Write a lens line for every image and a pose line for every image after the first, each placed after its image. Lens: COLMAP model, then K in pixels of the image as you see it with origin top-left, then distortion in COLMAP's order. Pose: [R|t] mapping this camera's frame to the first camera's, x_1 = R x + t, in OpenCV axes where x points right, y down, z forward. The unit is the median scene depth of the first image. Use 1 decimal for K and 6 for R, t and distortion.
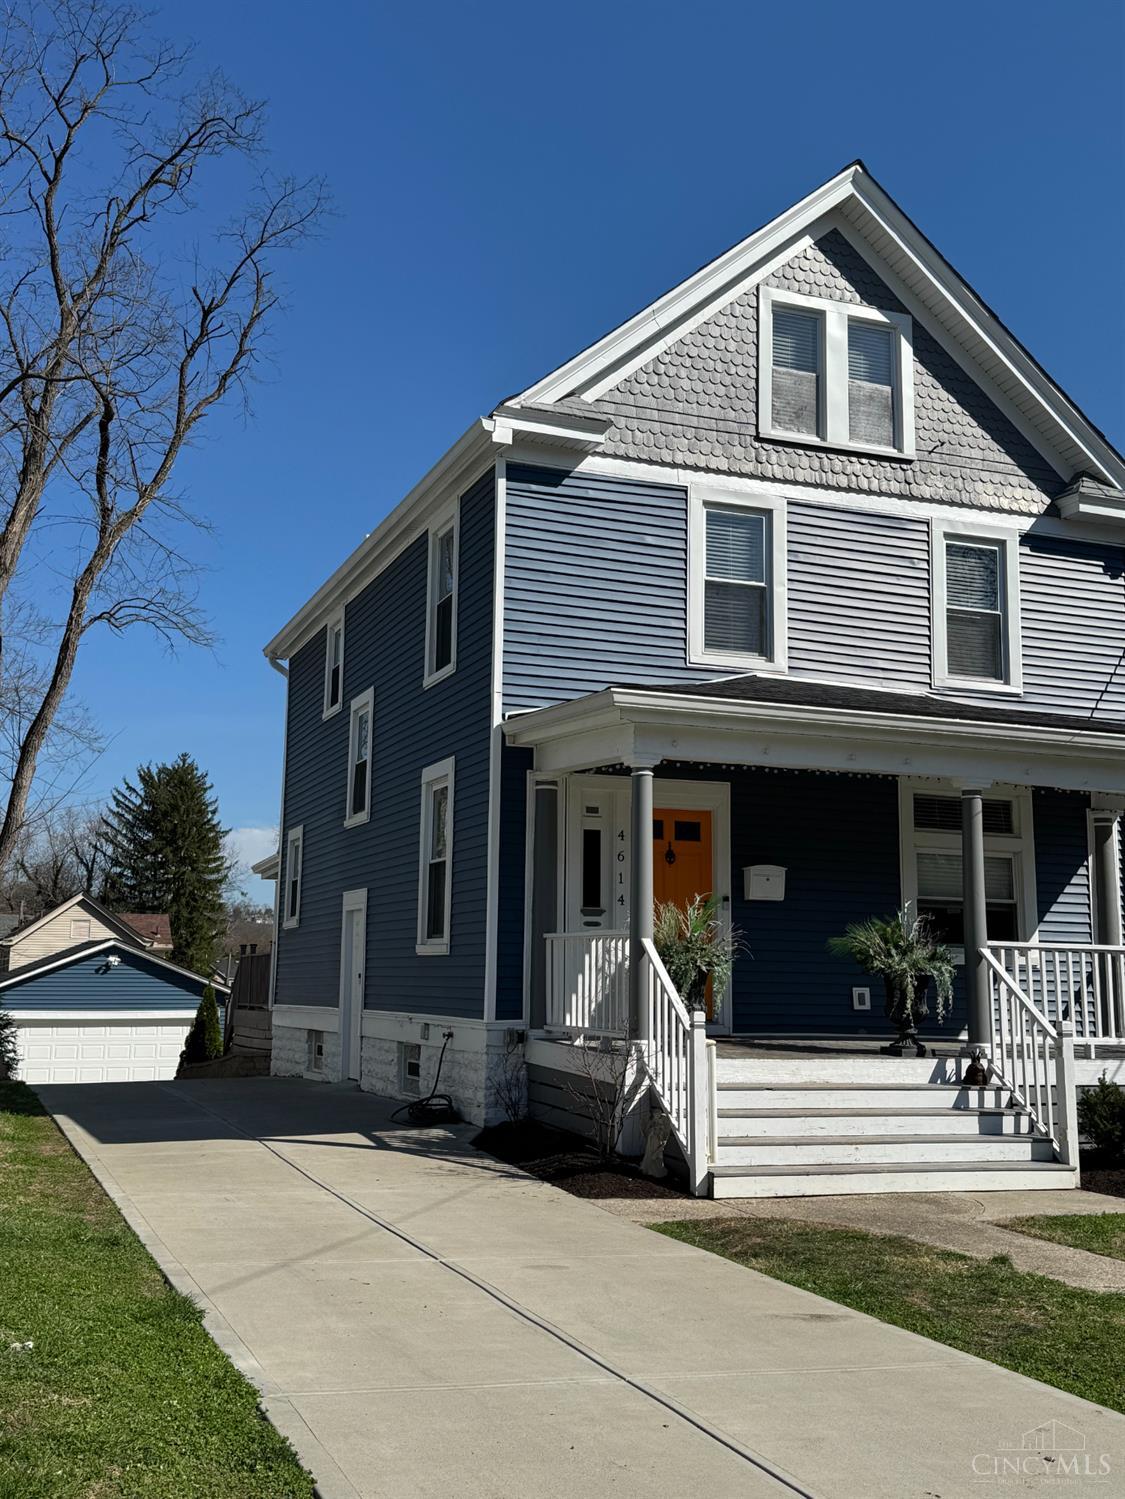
lens RADIAL K [[1508.7, 0, 565.7], [0, 1508.7, 752.1], [0, 0, 1]] dist [0.124889, 0.000000]
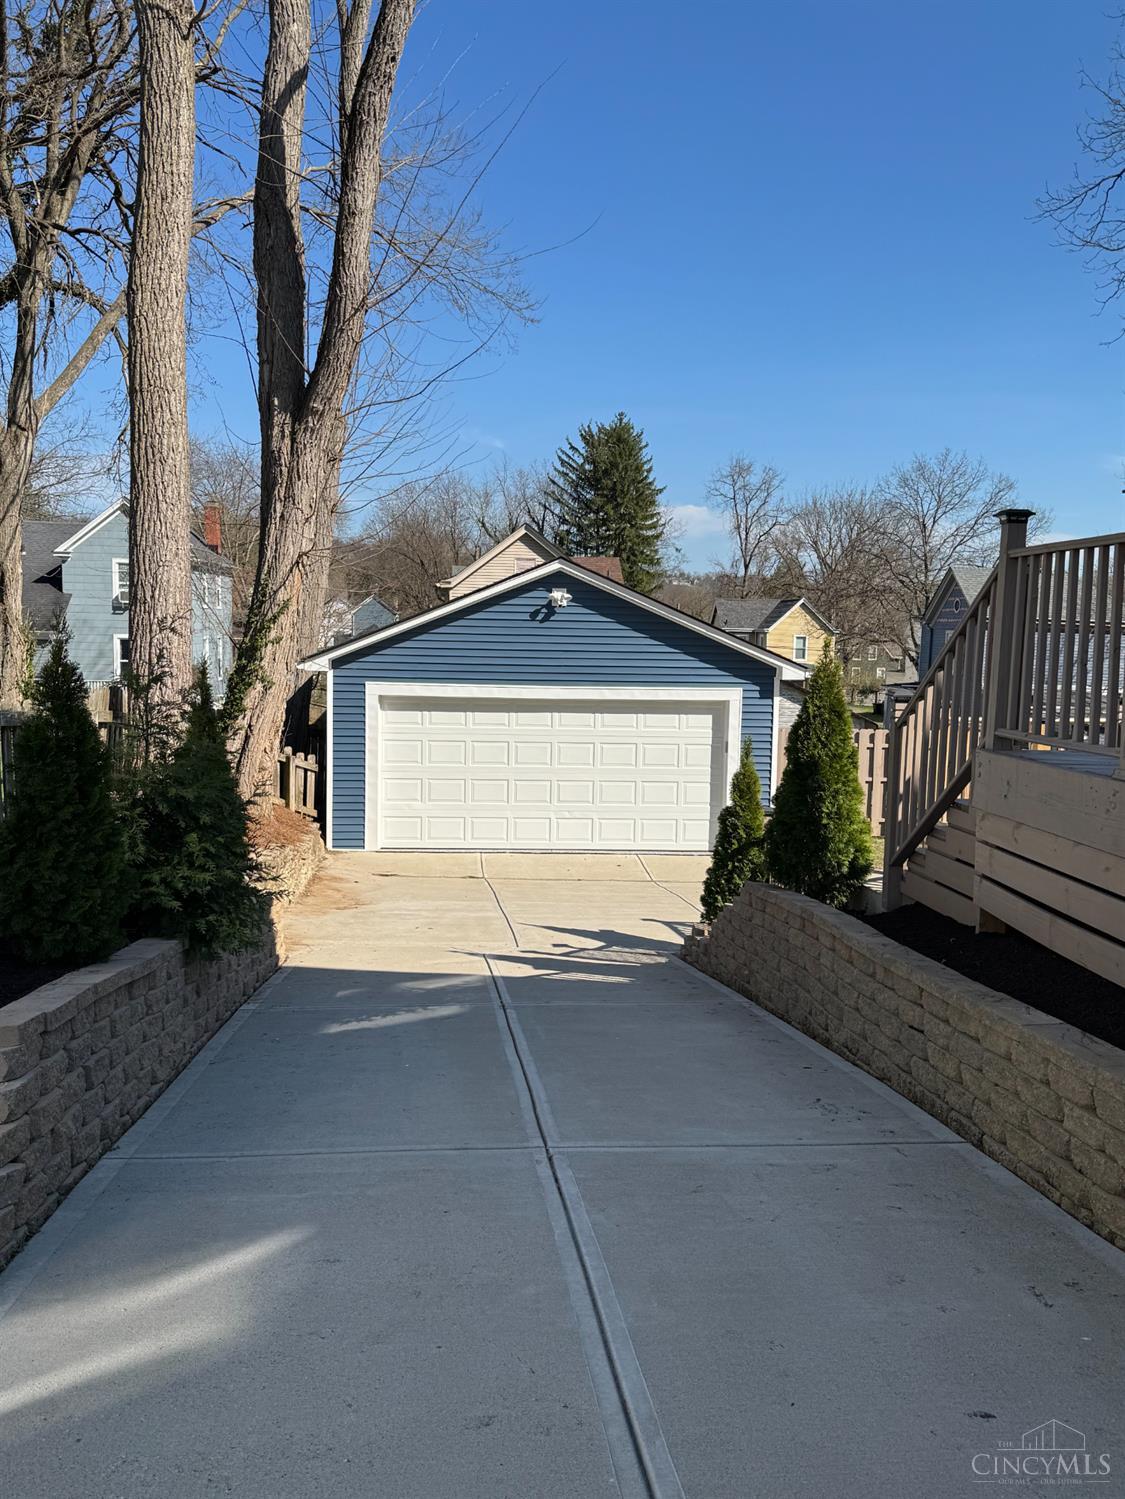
lens RADIAL K [[1238.7, 0, 565.1], [0, 1238.7, 760.9], [0, 0, 1]] dist [0.050673, -0.011115]
pose [[0.959582, 0.037454, -0.278925, -0.372139], [0.033713, 0.968669, 0.246057, 0.186516], [0.279402, -0.245516, 0.928255, 1.272946]]
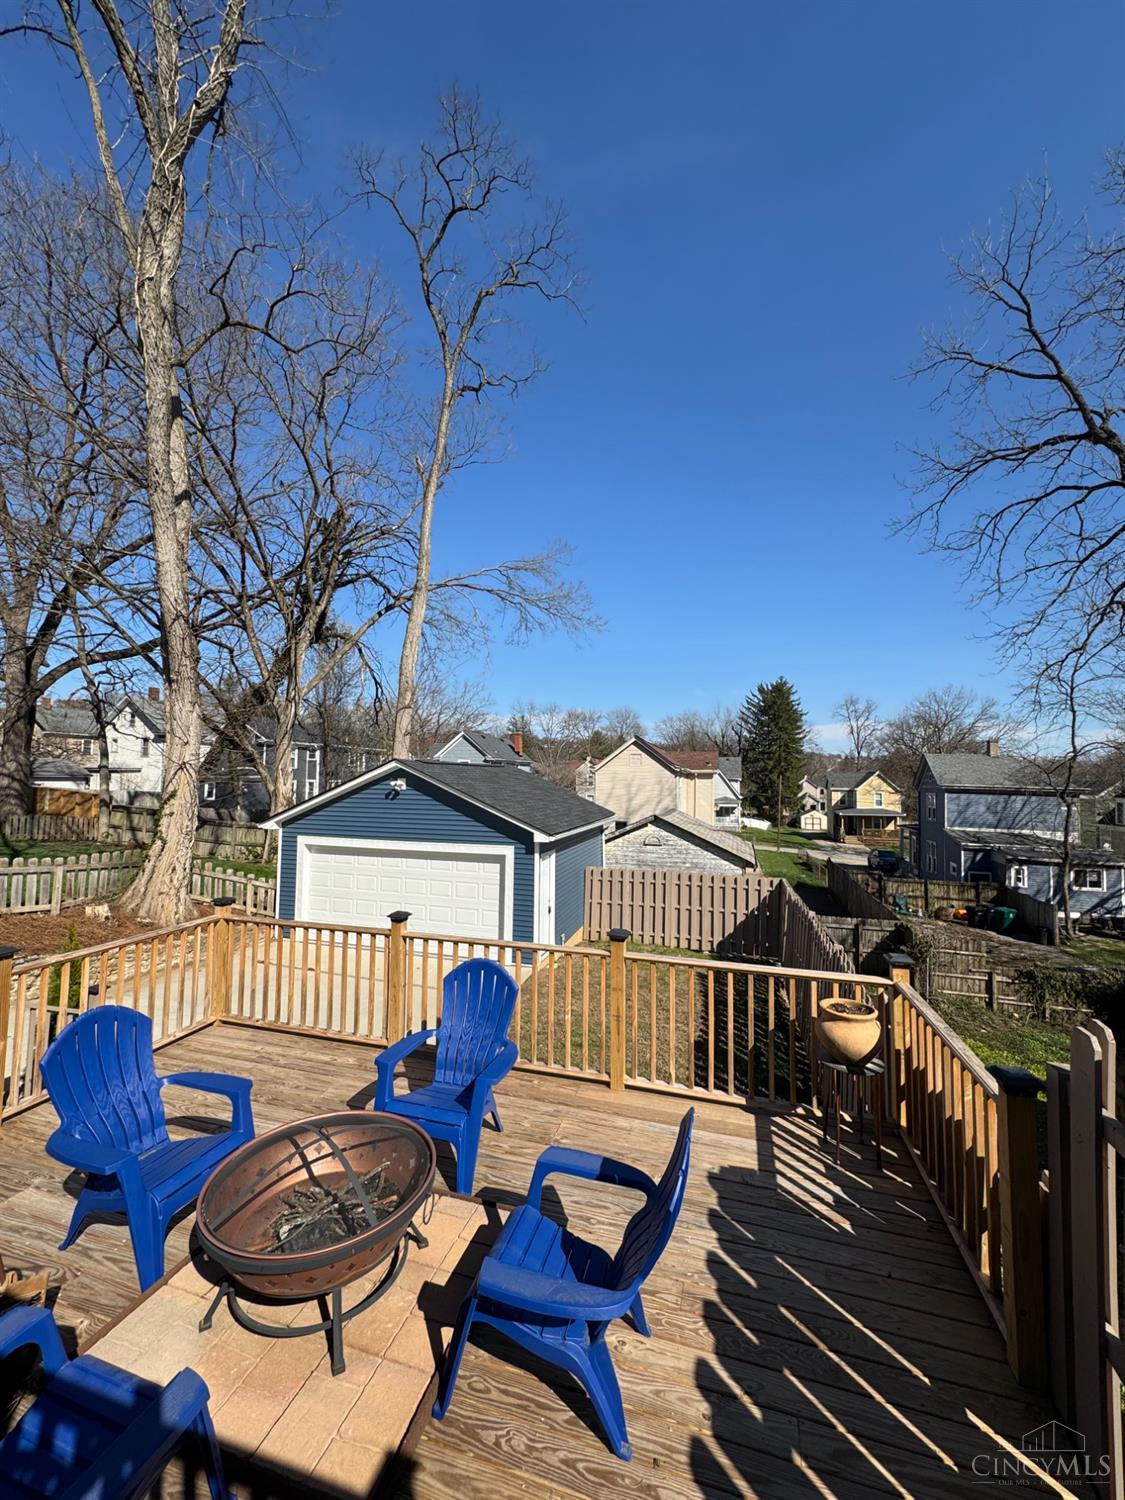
lens RADIAL K [[593.4, 0, 559.2], [0, 593.4, 750.5], [0, 0, 1]] dist [-0.003985, 0.000486]
pose [[0.787431, -0.032564, -0.615542, -0.027664], [0.087298, 0.994430, 0.059068, 0.236947], [0.610190, -0.100247, 0.785887, 1.789850]]
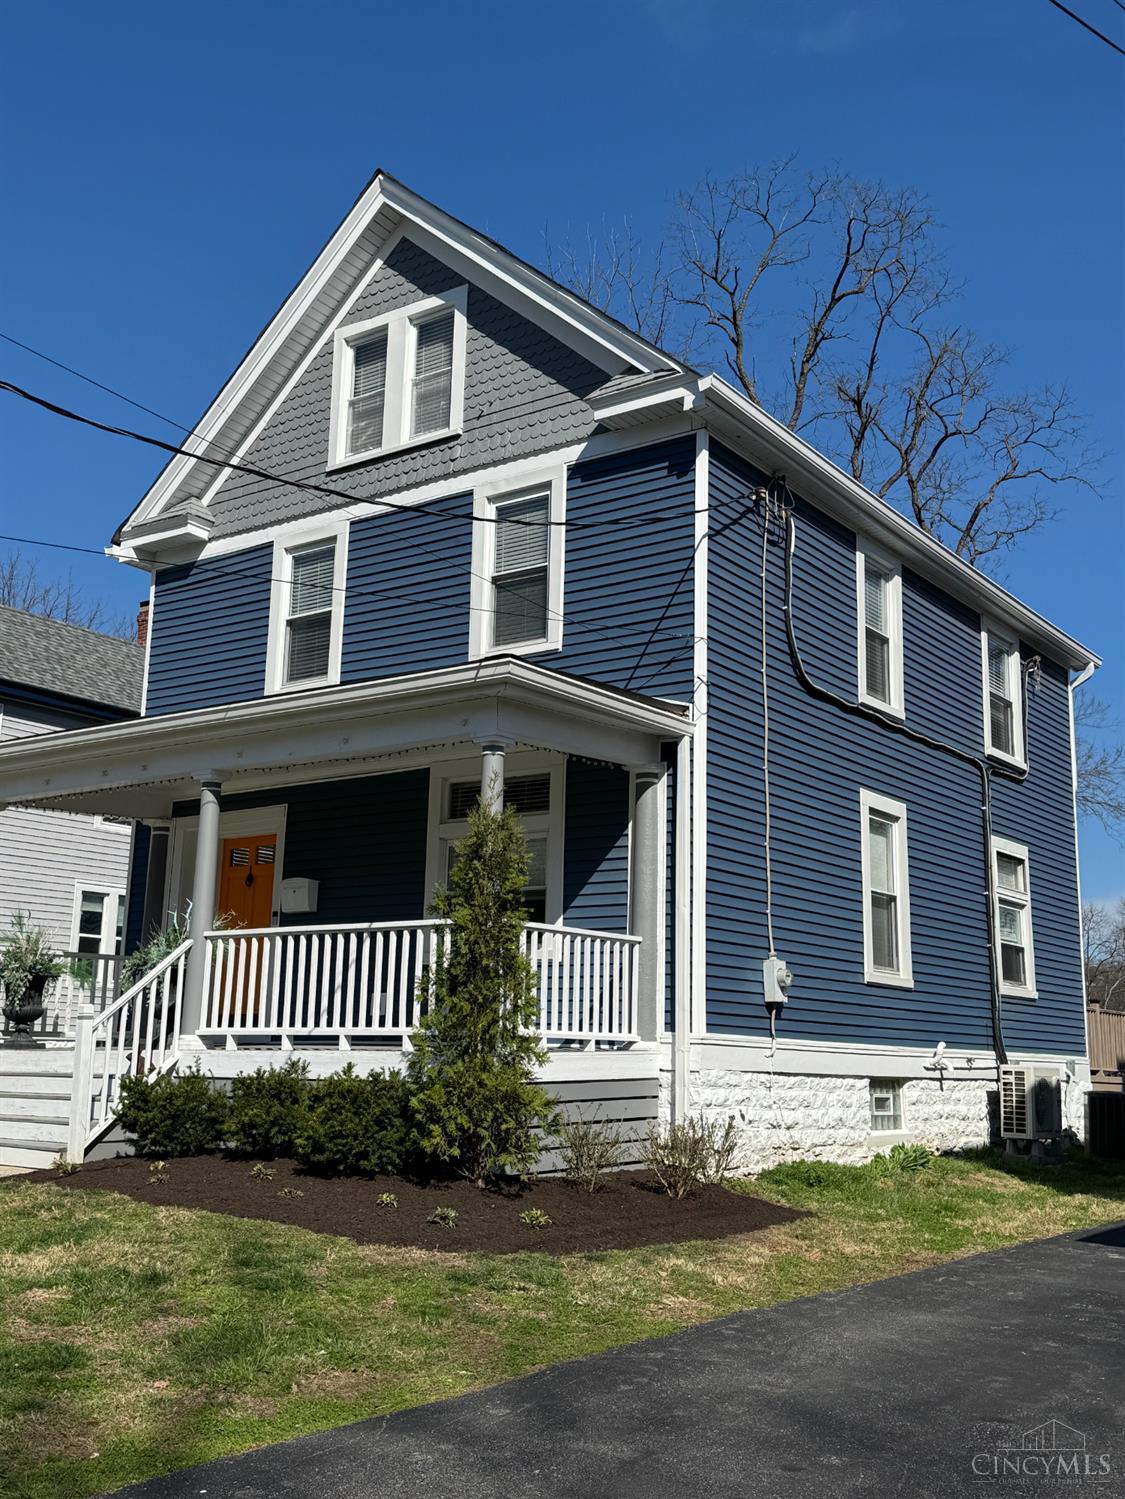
lens RADIAL K [[1508.7, 0, 575.2], [0, 1508.7, 756.1], [0, 0, 1]] dist [0.124889, 0.000000]
pose [[0.549407, -0.170903, -0.817890, 0.987182], [0.116065, 0.984979, -0.127852, 0.132056], [0.827455, -0.024685, 0.560990, 0.518495]]
